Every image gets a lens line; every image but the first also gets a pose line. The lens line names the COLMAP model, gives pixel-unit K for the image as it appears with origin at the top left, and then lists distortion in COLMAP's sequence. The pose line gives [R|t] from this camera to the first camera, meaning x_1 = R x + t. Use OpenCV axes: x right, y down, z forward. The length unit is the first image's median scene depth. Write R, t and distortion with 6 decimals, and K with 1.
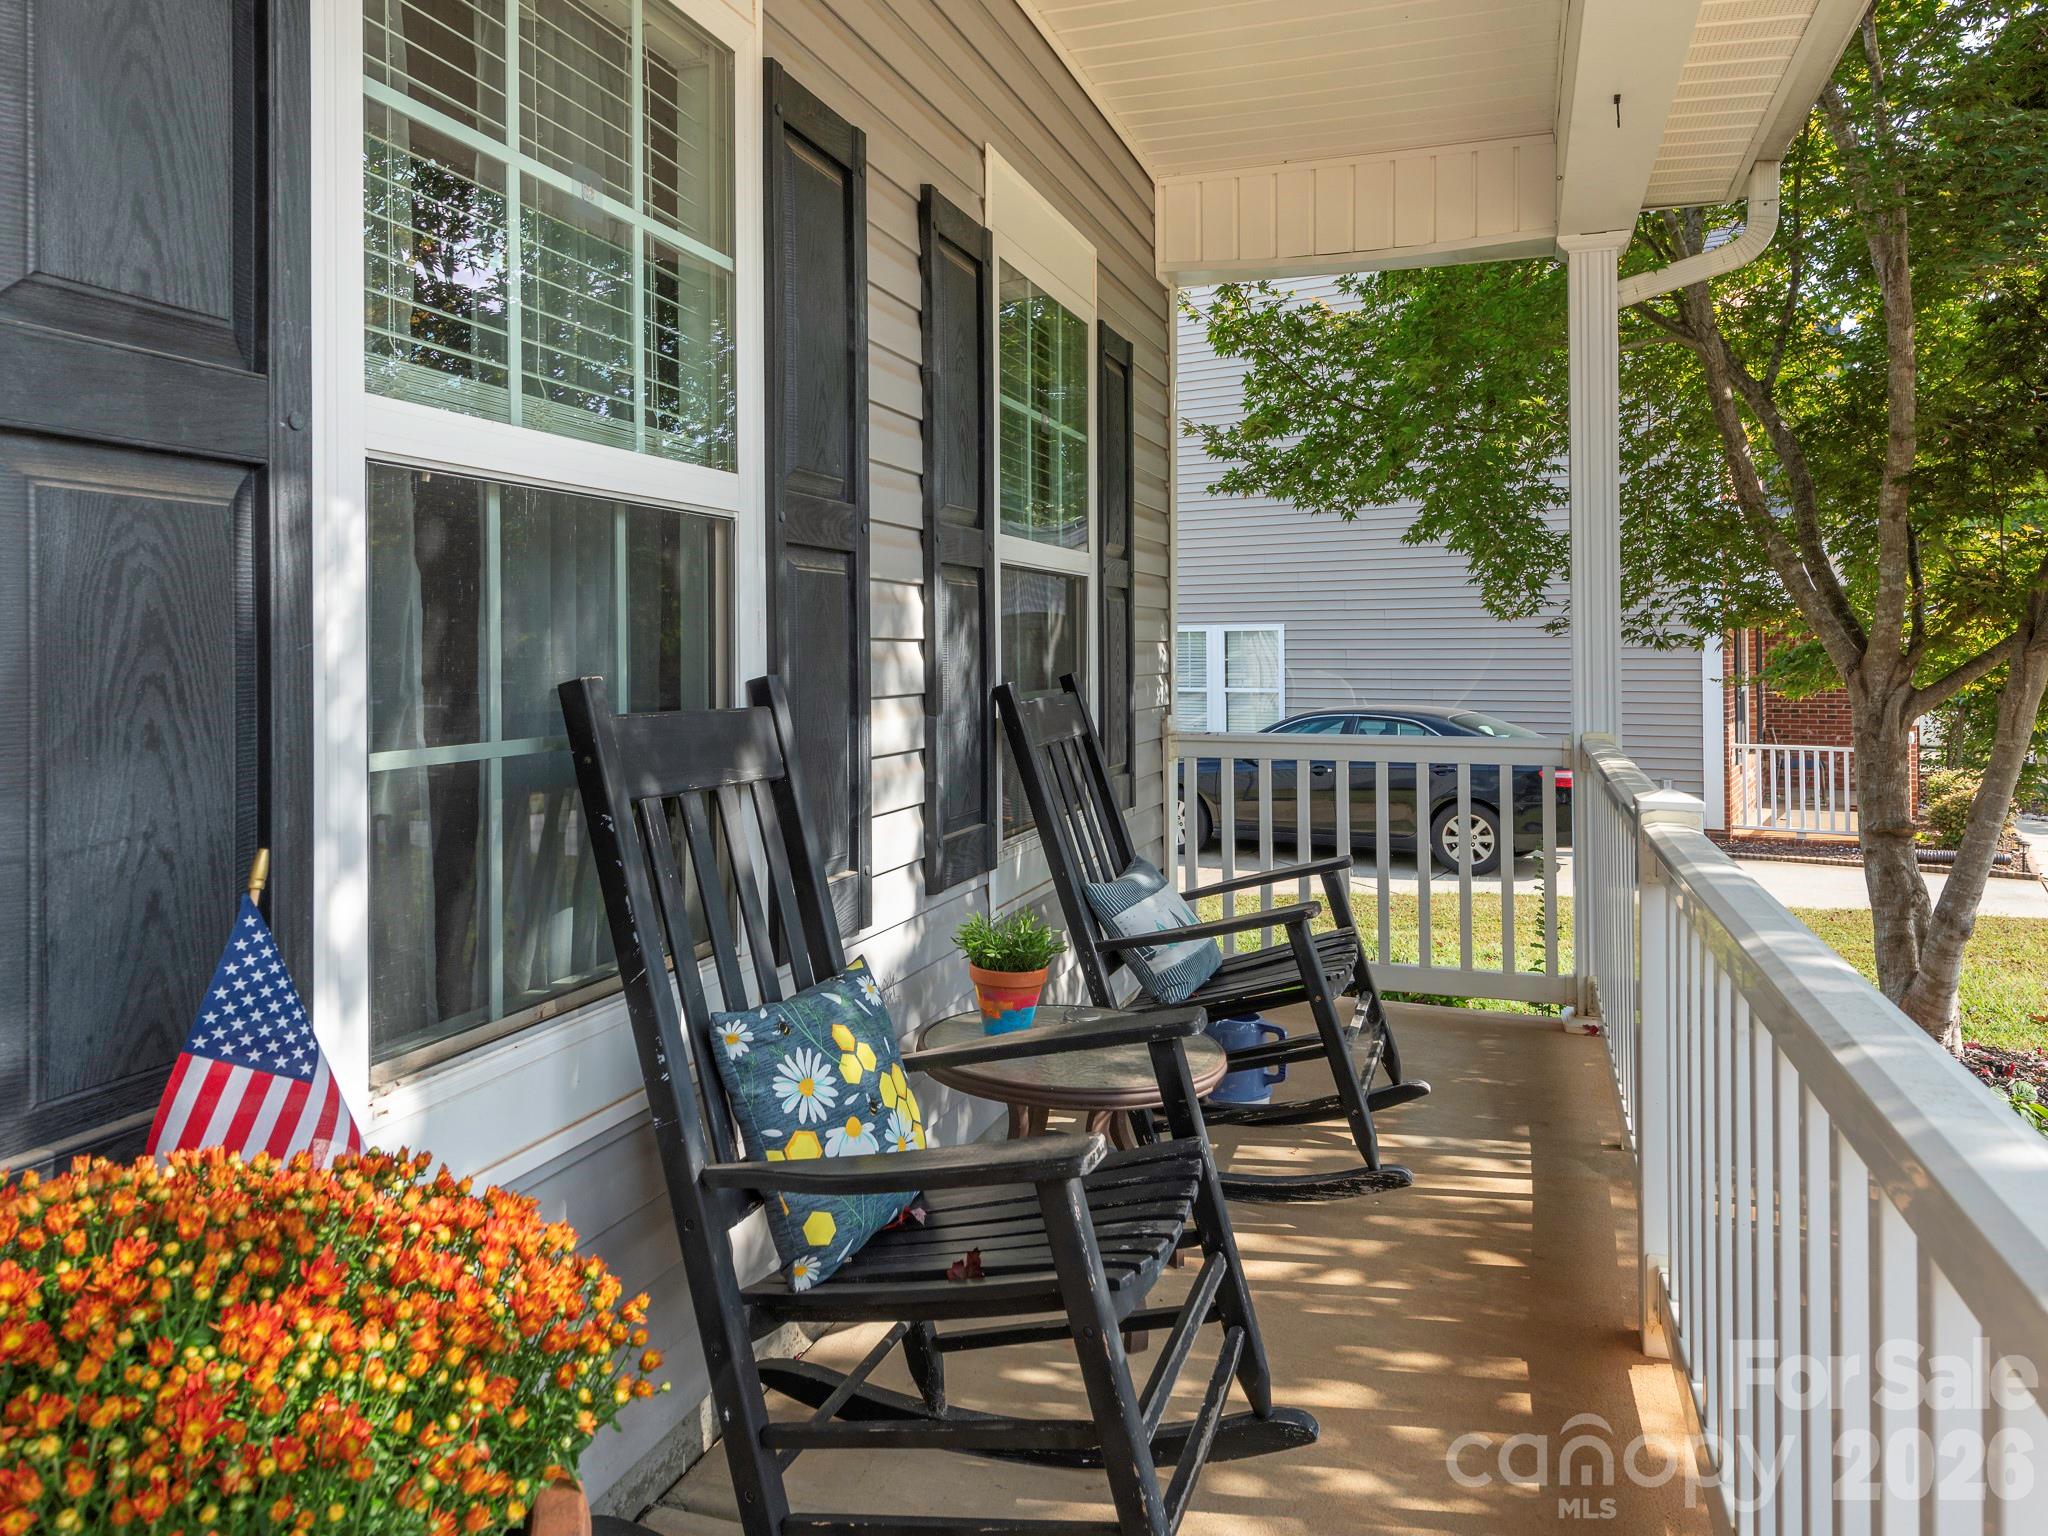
lens RADIAL K [[1355.4, 0, 1023.7], [0, 1355.4, 642.1], [0, 0, 1]] dist [0.023547, -0.000077]
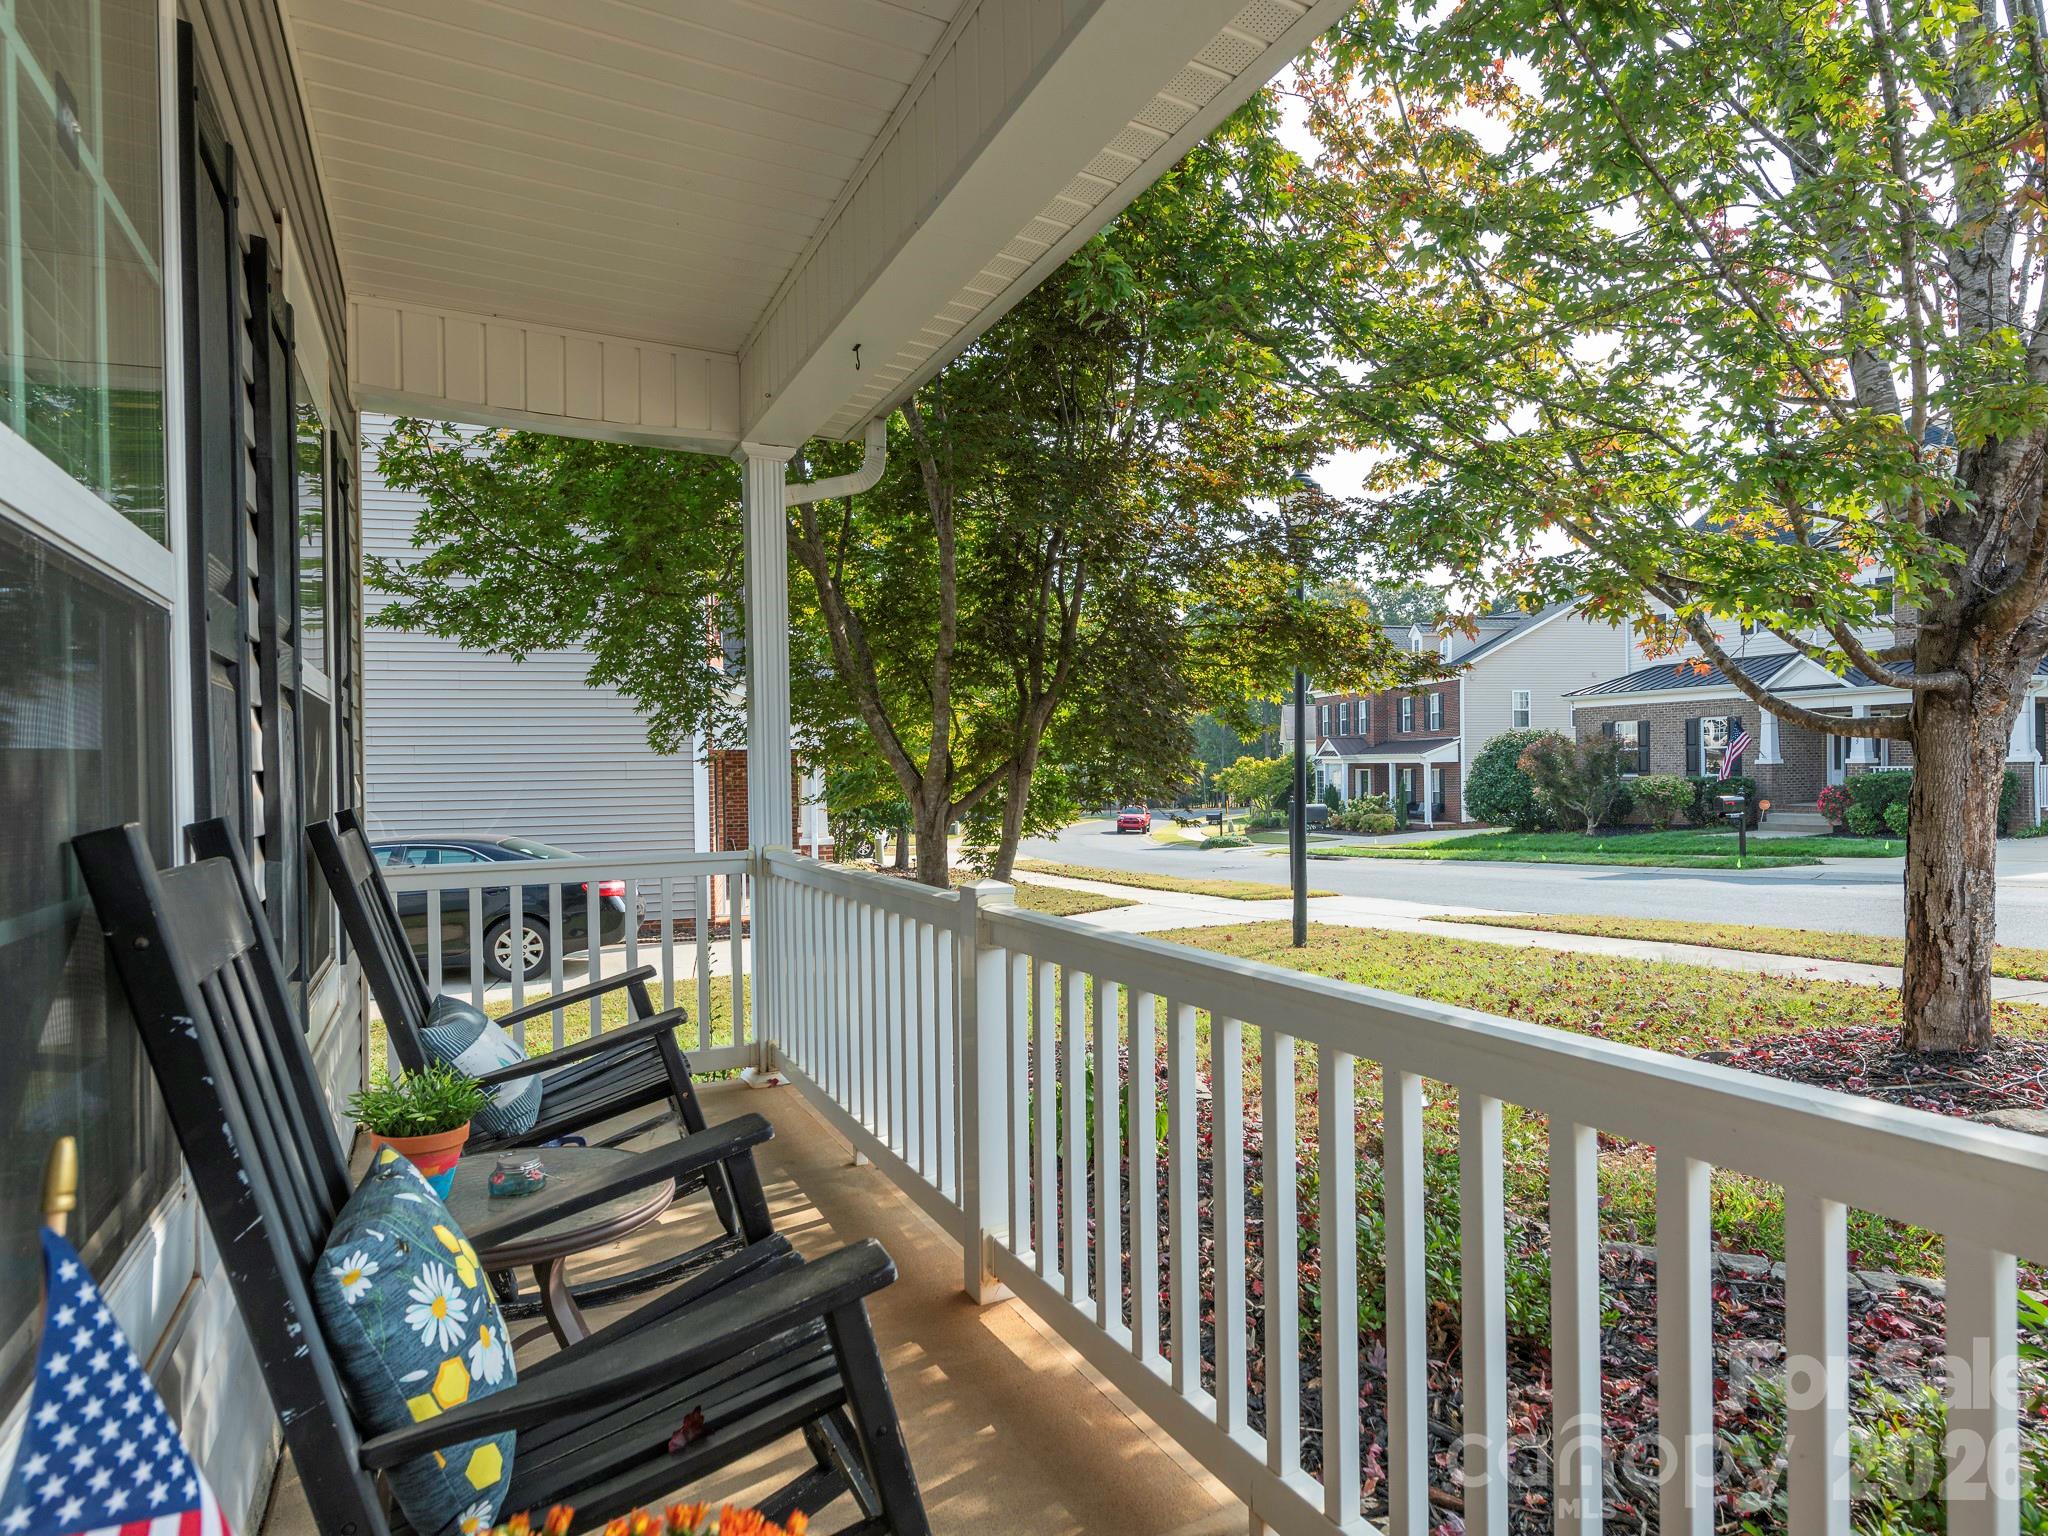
lens RADIAL K [[1137.8, 0, 1023.1], [0, 1137.8, 776.7], [0, 0, 1]] dist [0.003465, 0.000275]
pose [[0.697273, -0.009447, 0.716743, -0.136866], [0.008969, 0.999950, 0.004453, 0.001288], [-0.716749, 0.003323, 0.697323, 0.087409]]
